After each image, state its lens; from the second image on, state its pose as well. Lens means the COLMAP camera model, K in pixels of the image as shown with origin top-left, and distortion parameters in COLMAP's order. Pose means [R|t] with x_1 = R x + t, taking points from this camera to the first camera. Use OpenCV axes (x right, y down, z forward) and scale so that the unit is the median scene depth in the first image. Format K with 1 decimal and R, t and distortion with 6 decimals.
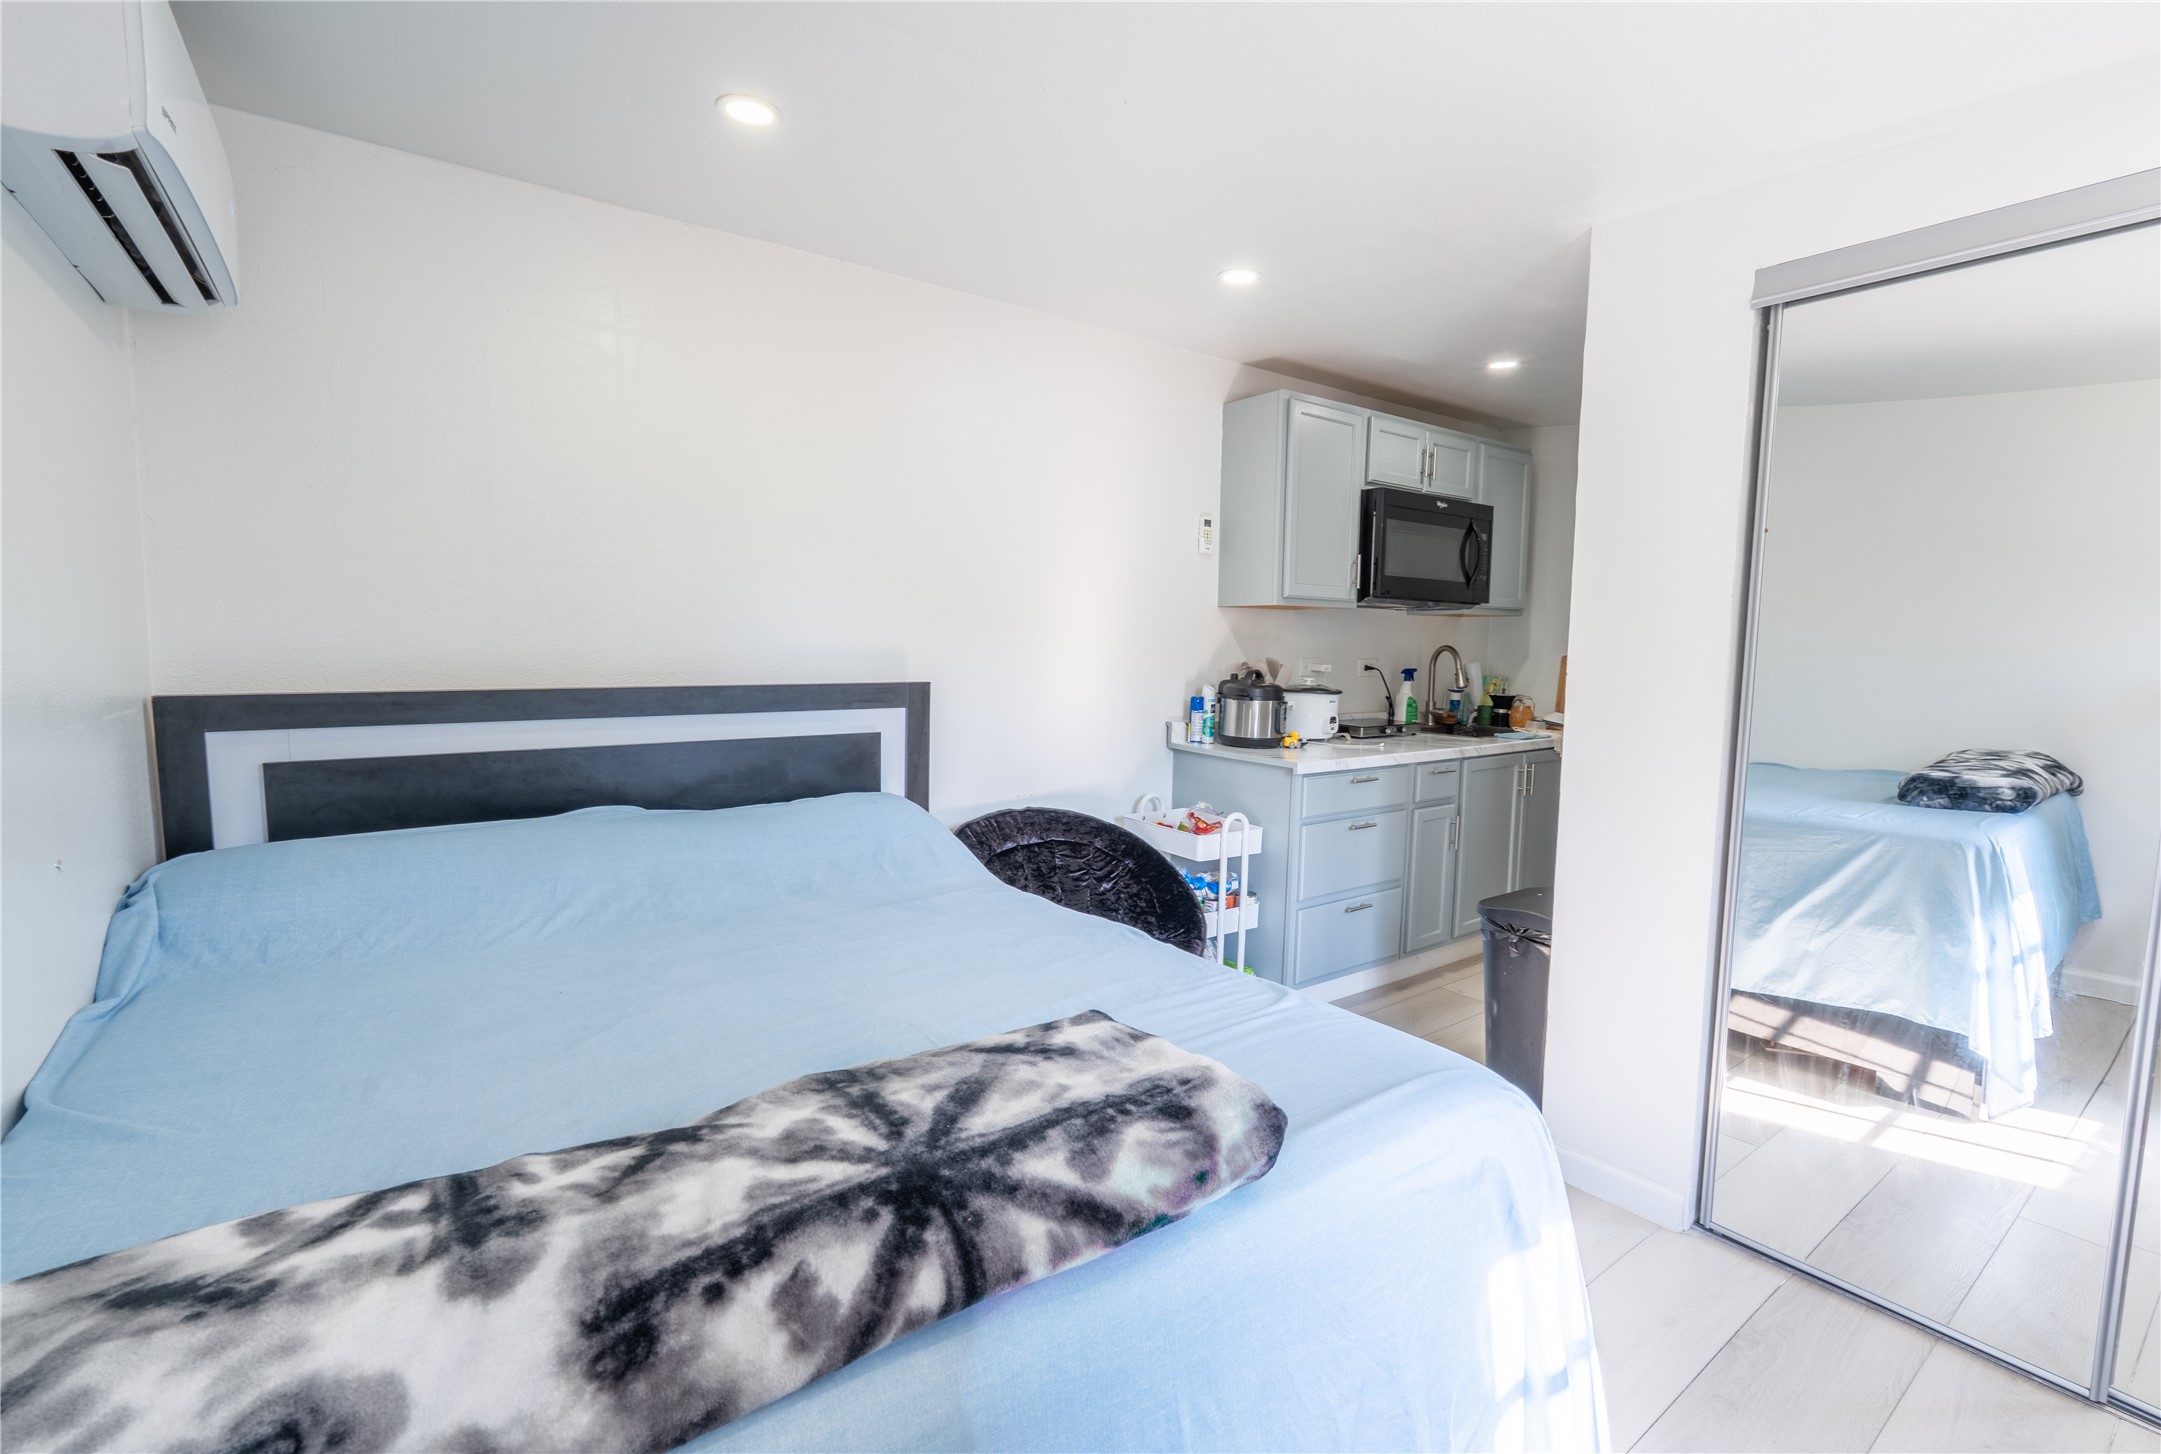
lens RADIAL K [[934.5, 0, 1072.5], [0, 934.5, 742.7], [0, 0, 1]] dist [0.000824, -0.000006]
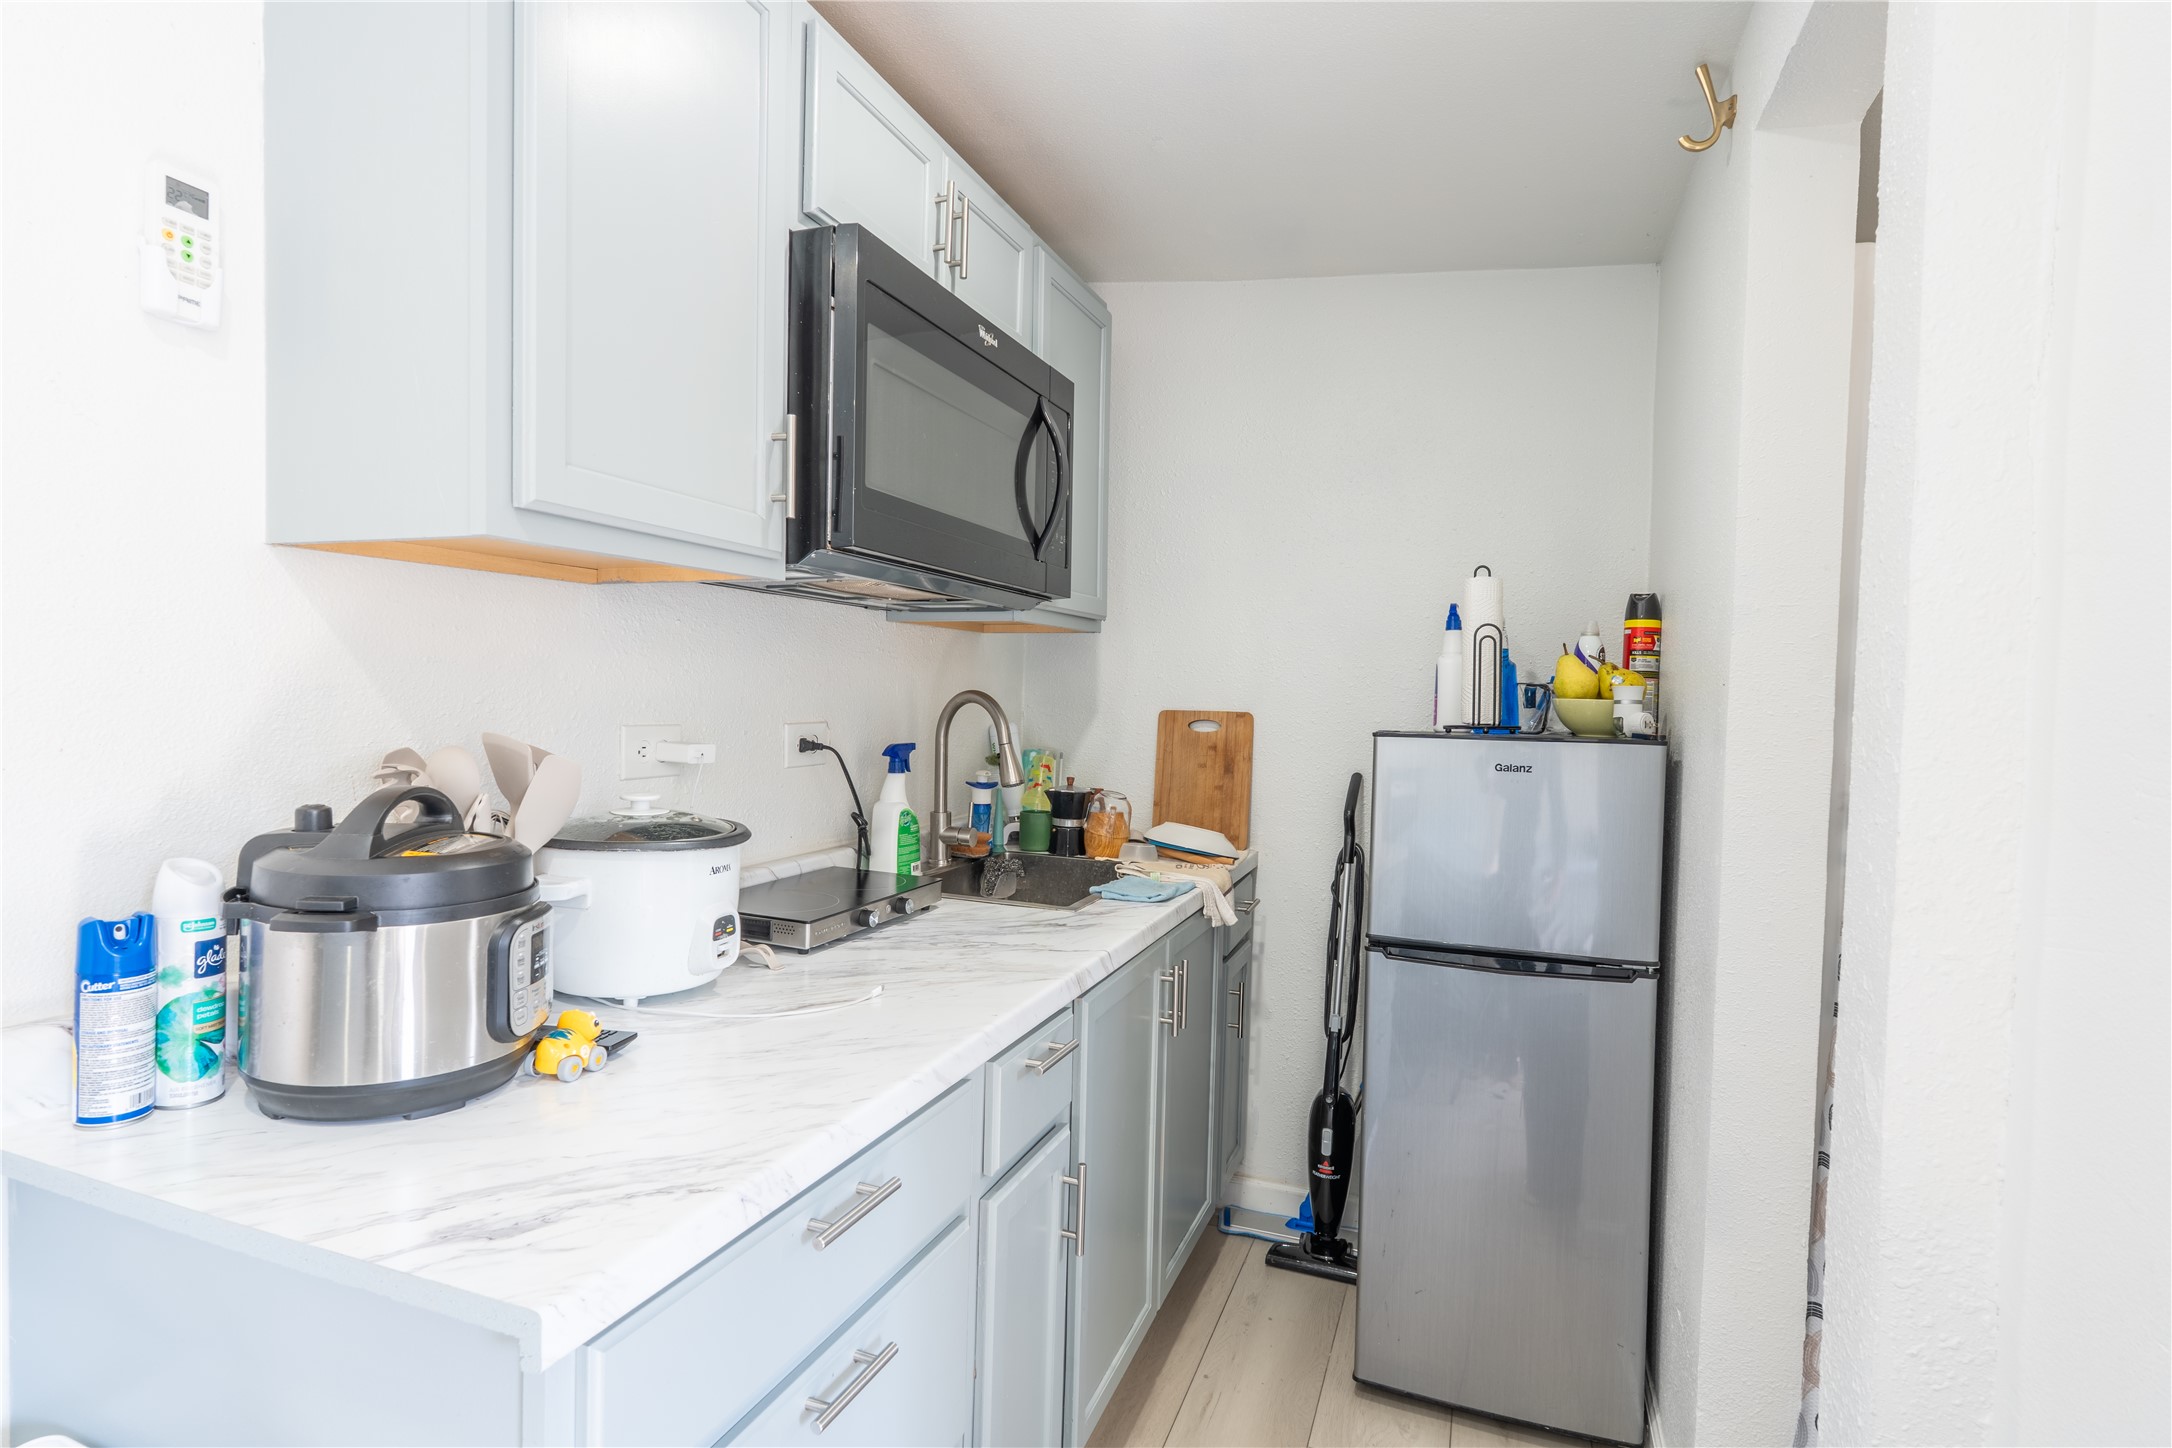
lens RADIAL K [[1111.0, 0, 1084.1], [0, 1111.0, 735.6], [0, 0, 1]] dist [0.002959, 0.001113]
pose [[0.829530, -0.015679, 0.558241, 0.162909], [0.043257, 0.998407, -0.036238, -0.067224], [-0.556784, 0.054208, 0.828887, 0.588849]]
